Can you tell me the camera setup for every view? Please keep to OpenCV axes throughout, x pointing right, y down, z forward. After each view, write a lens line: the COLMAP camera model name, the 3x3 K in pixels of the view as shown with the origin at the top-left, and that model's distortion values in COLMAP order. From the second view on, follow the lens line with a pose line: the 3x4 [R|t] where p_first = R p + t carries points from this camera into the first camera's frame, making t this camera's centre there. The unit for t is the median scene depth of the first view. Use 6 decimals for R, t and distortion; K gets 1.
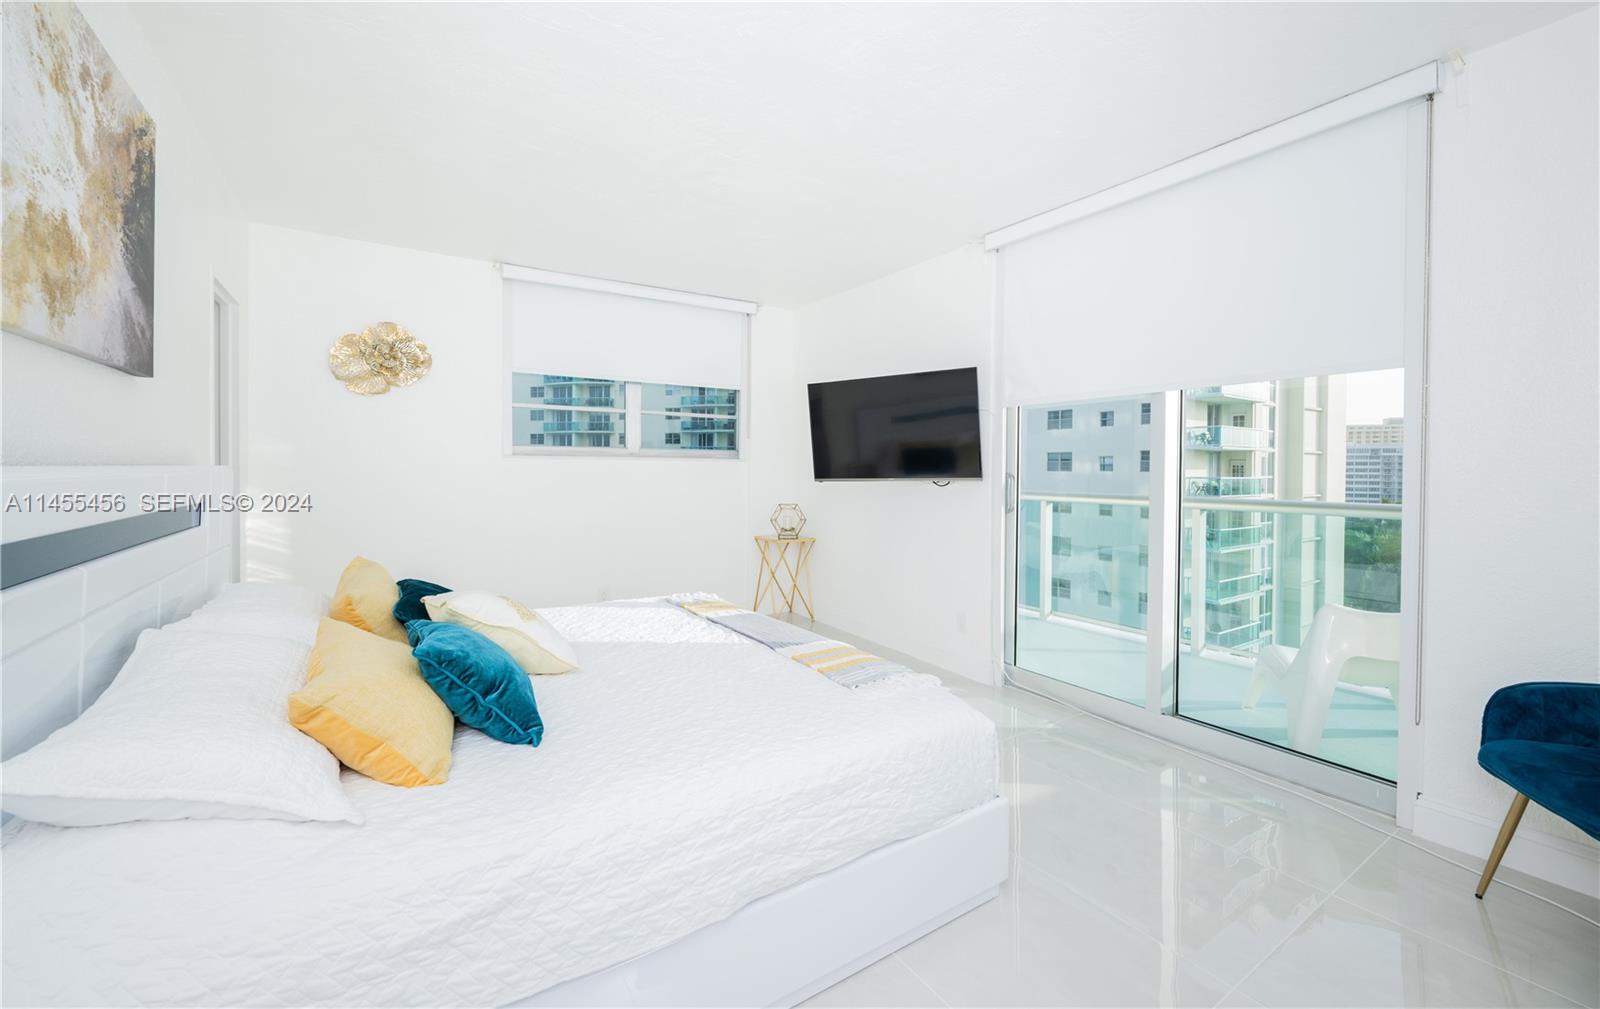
lens RADIAL K [[637.3, 0, 797.6], [0, 637.3, 472.7], [0, 0, 1]] dist [-0.003740, -0.000411]
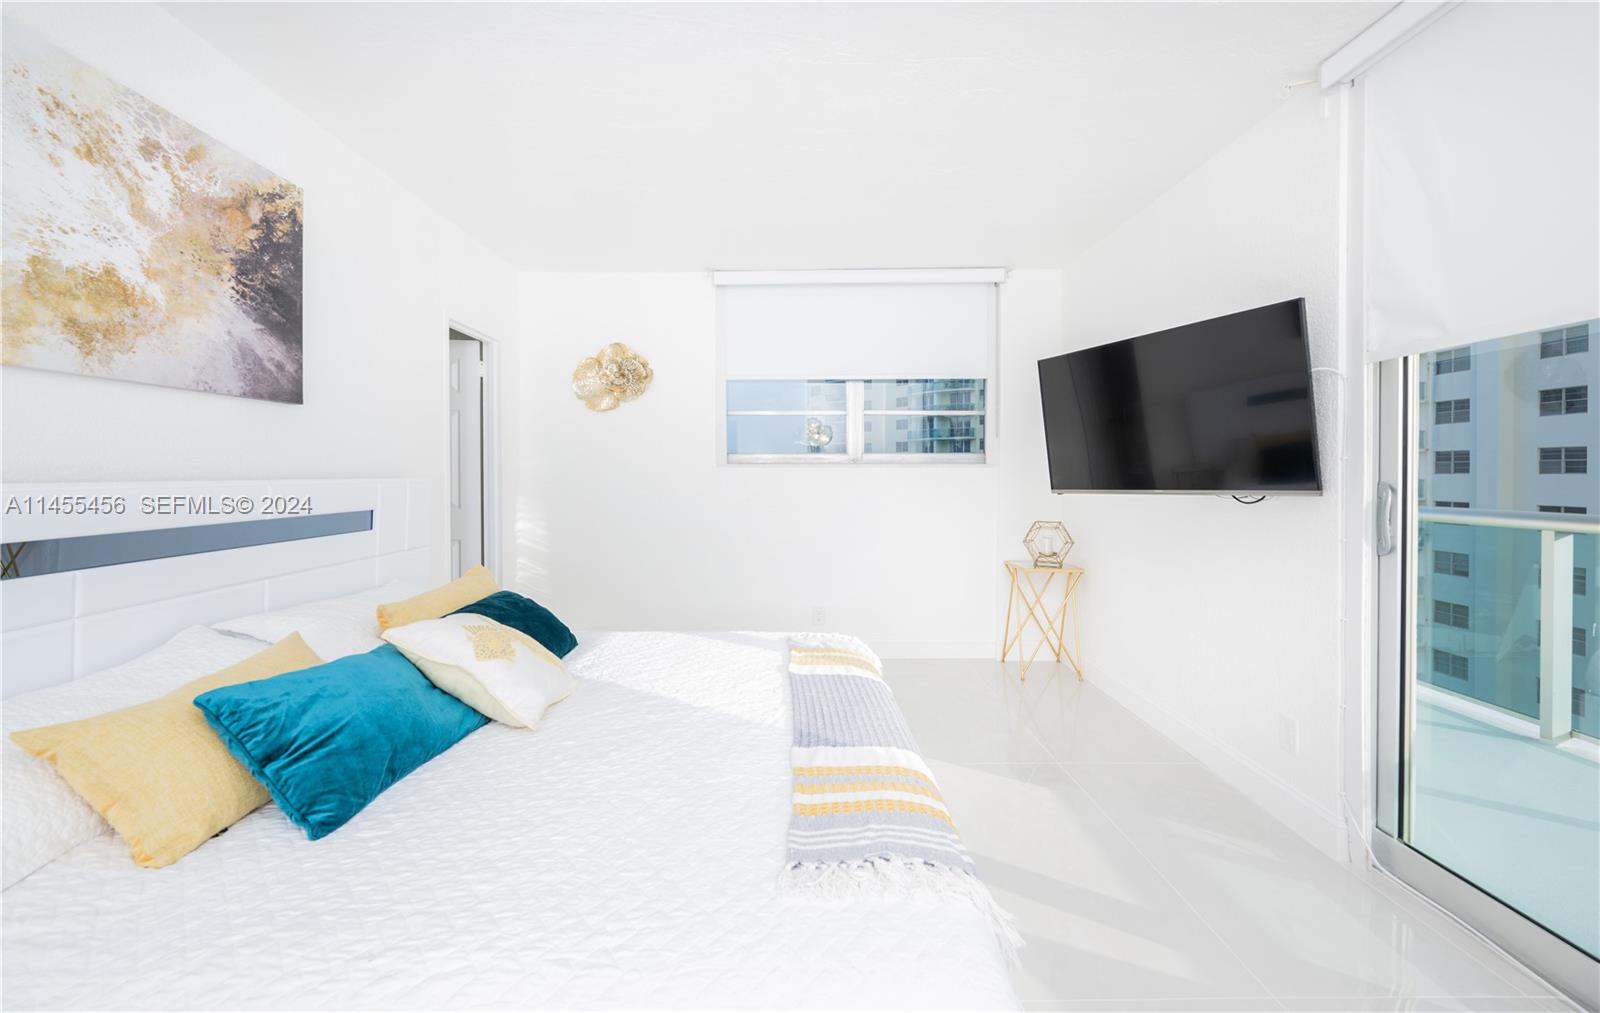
lens RADIAL K [[637.3, 0, 797.6], [0, 637.3, 474.7], [0, 0, 1]] dist [-0.003740, -0.000411]
pose [[0.838984, -0.007347, -0.544107, 0.169547], [0.004179, 0.999966, -0.007060, -0.003315], [0.544141, 0.003649, 0.838986, 0.220203]]
